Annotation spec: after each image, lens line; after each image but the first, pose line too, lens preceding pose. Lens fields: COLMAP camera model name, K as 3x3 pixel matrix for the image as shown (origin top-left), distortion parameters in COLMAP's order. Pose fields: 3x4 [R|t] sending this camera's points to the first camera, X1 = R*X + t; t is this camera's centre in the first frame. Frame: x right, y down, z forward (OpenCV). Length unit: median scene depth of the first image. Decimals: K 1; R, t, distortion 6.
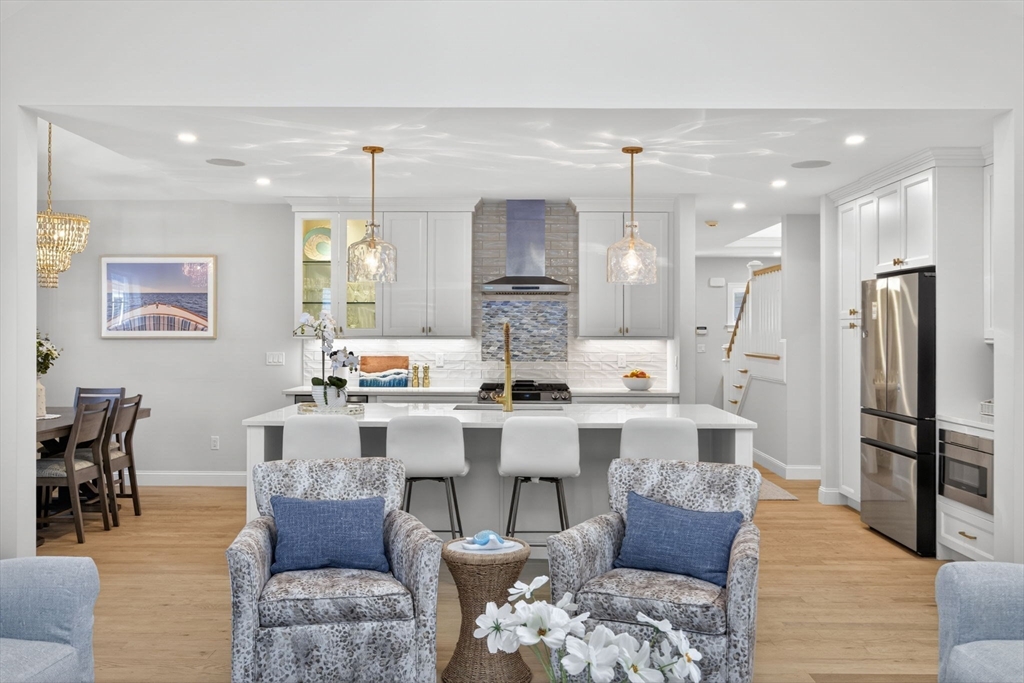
lens RADIAL K [[888.3, 0, 512.0], [0, 888.3, 341.5], [0, 0, 1]] dist [-0.008547, 0.003392]
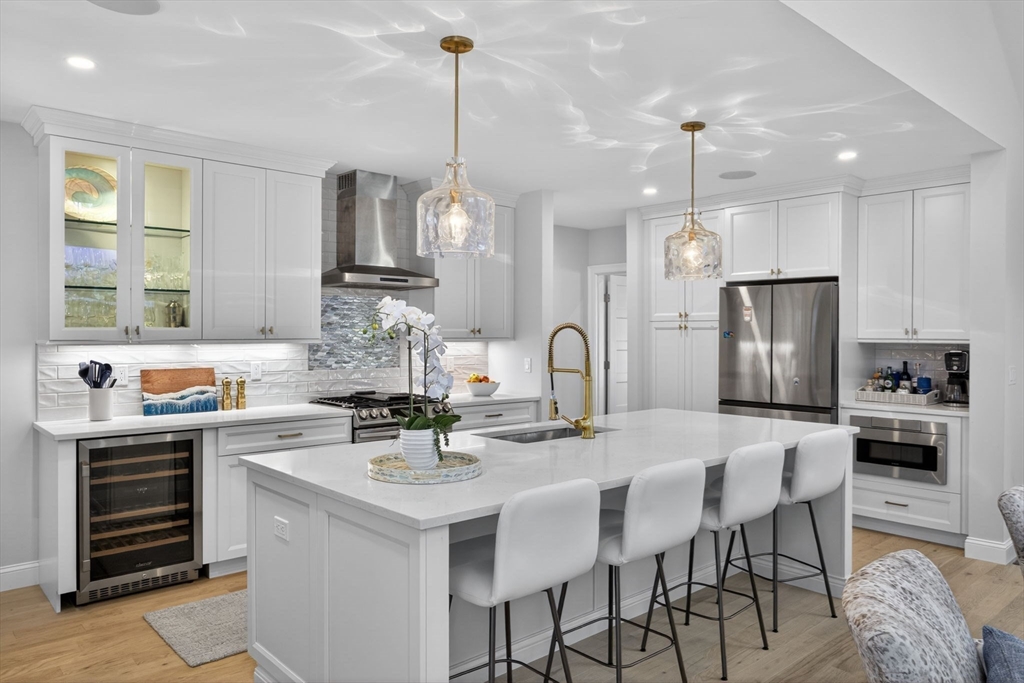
lens RADIAL K [[704.4, 0, 511.3], [0, 704.4, 337.8], [0, 0, 1]] dist [-0.000917, 0.000414]
pose [[0.737711, -0.005563, 0.675094, -0.325112], [0.008524, 0.999963, -0.001074, -0.004780], [-0.675063, 0.006547, 0.737731, 0.421012]]
